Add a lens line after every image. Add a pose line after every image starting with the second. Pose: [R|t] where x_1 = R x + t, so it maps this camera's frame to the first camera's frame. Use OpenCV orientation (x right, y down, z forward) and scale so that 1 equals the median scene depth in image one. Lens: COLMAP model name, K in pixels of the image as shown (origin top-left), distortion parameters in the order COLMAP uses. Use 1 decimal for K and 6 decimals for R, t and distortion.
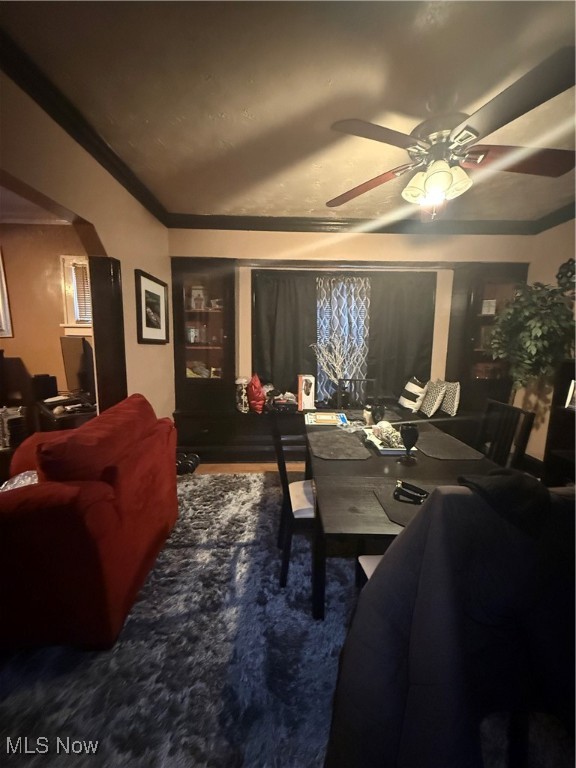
lens RADIAL K [[305.5, 0, 291.7], [0, 305.5, 381.9], [0, 0, 1]] dist [-0.002078, 0.000380]
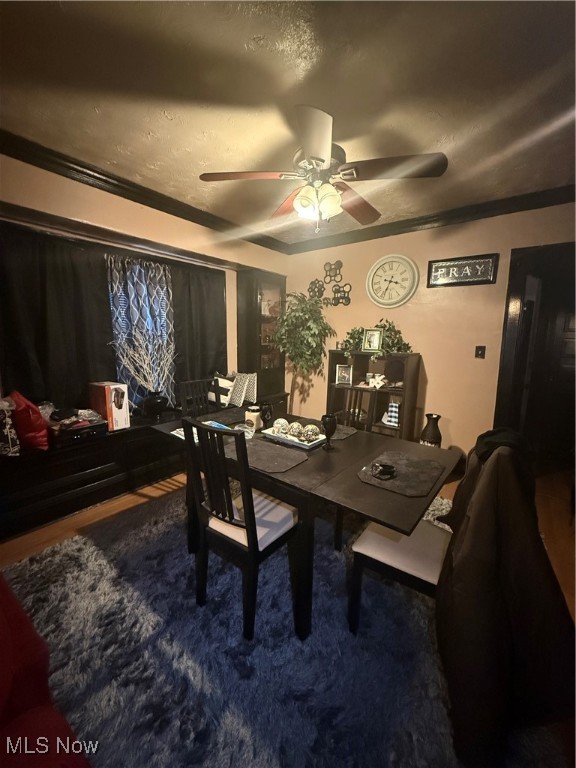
lens RADIAL K [[305.5, 0, 289.3], [0, 305.5, 380.6], [0, 0, 1]] dist [-0.002078, 0.000380]
pose [[0.630899, -0.113129, 0.767573, -0.259677], [0.095795, 0.993101, 0.067631, -0.037426], [-0.769928, 0.030861, 0.637384, 0.183096]]
